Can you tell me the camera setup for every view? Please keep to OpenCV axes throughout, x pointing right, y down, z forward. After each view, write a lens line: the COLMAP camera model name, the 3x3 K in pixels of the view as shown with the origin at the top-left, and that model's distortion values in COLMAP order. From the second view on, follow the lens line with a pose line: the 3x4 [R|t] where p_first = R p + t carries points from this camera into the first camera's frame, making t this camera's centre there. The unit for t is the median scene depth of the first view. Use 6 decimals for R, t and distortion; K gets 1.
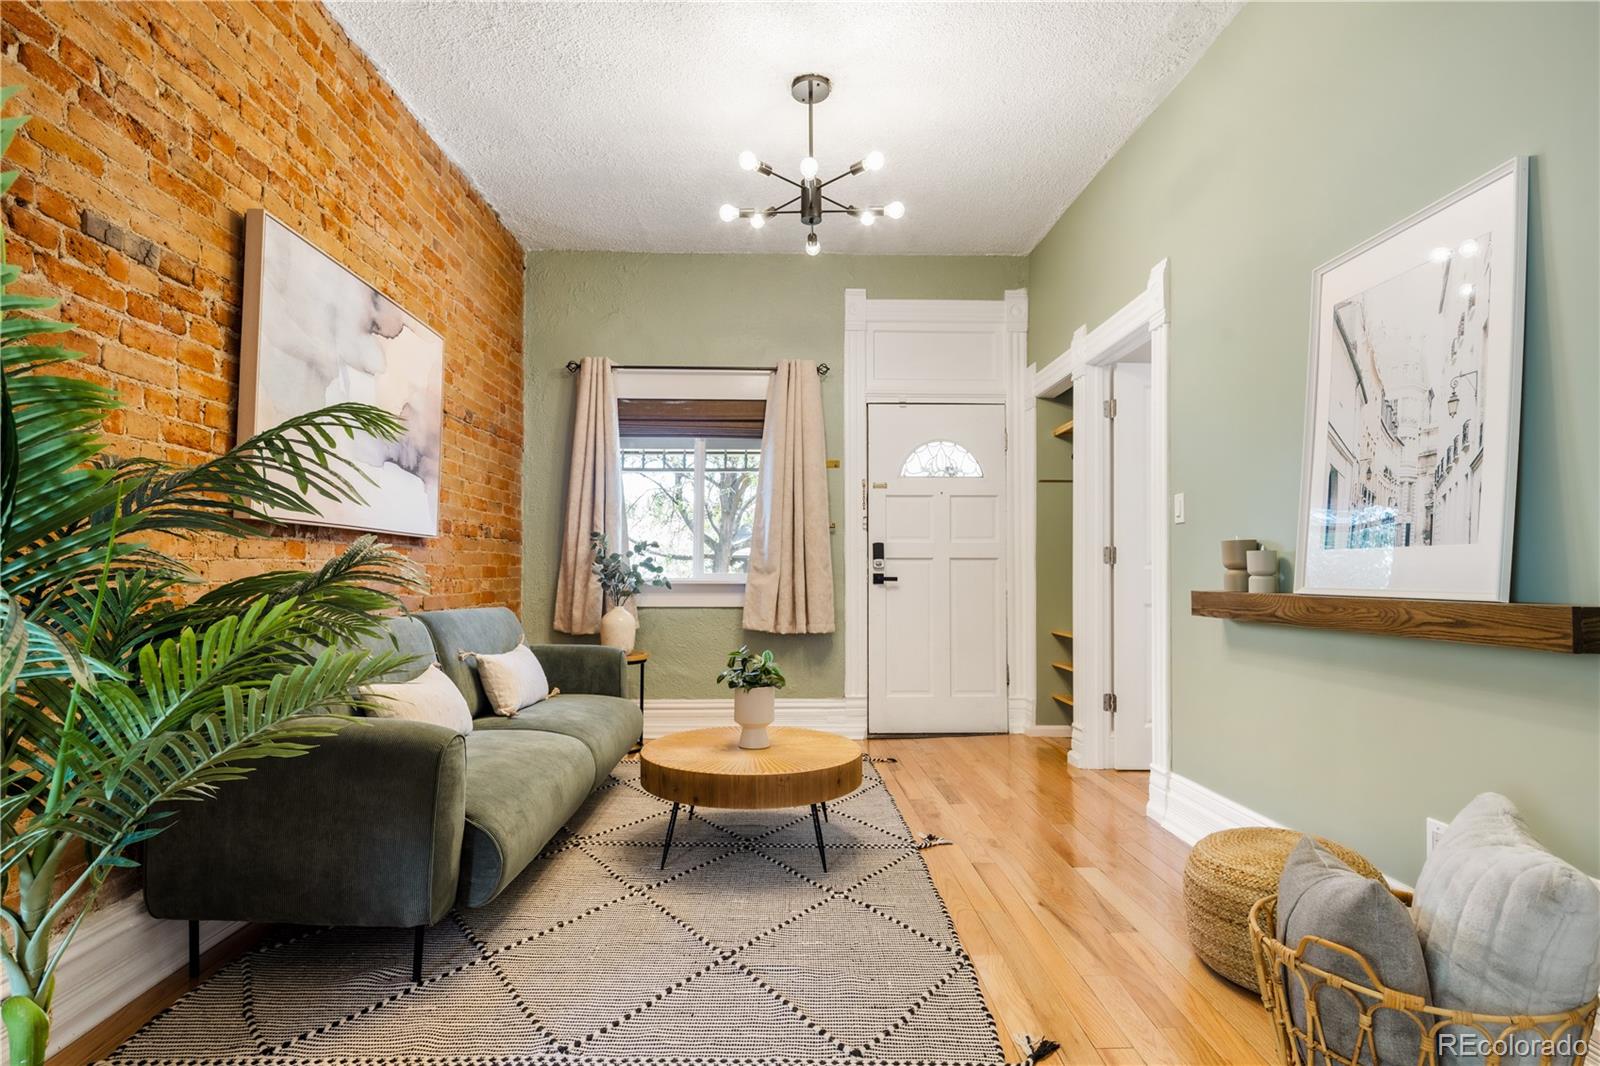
lens RADIAL K [[783.7, 0, 799.6], [0, 783.7, 555.3], [0, 0, 1]] dist [-0.002126, -0.002251]
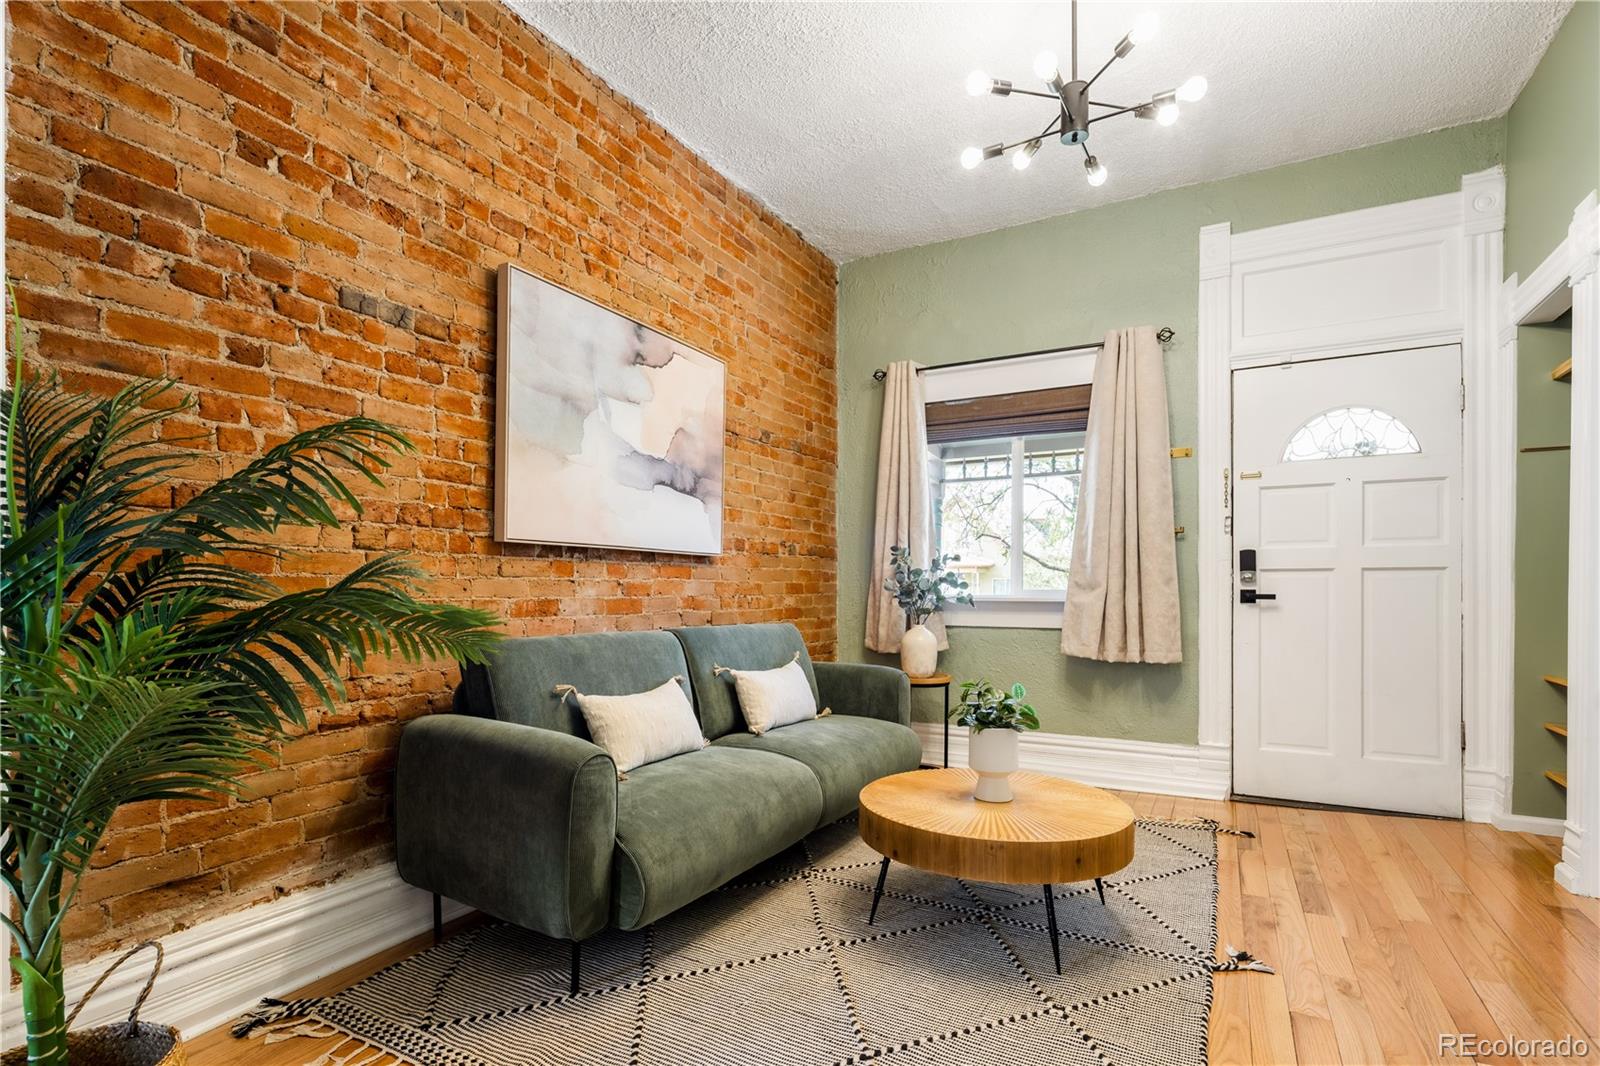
lens RADIAL K [[779.8, 0, 798.5], [0, 779.8, 591.2], [0, 0, 1]] dist [0.001029, -0.001384]
pose [[0.863102, 0.000301, -0.505029, 0.171393], [0.012476, 0.999682, 0.021918, 0.003960], [0.504875, -0.025218, 0.862824, 0.179661]]
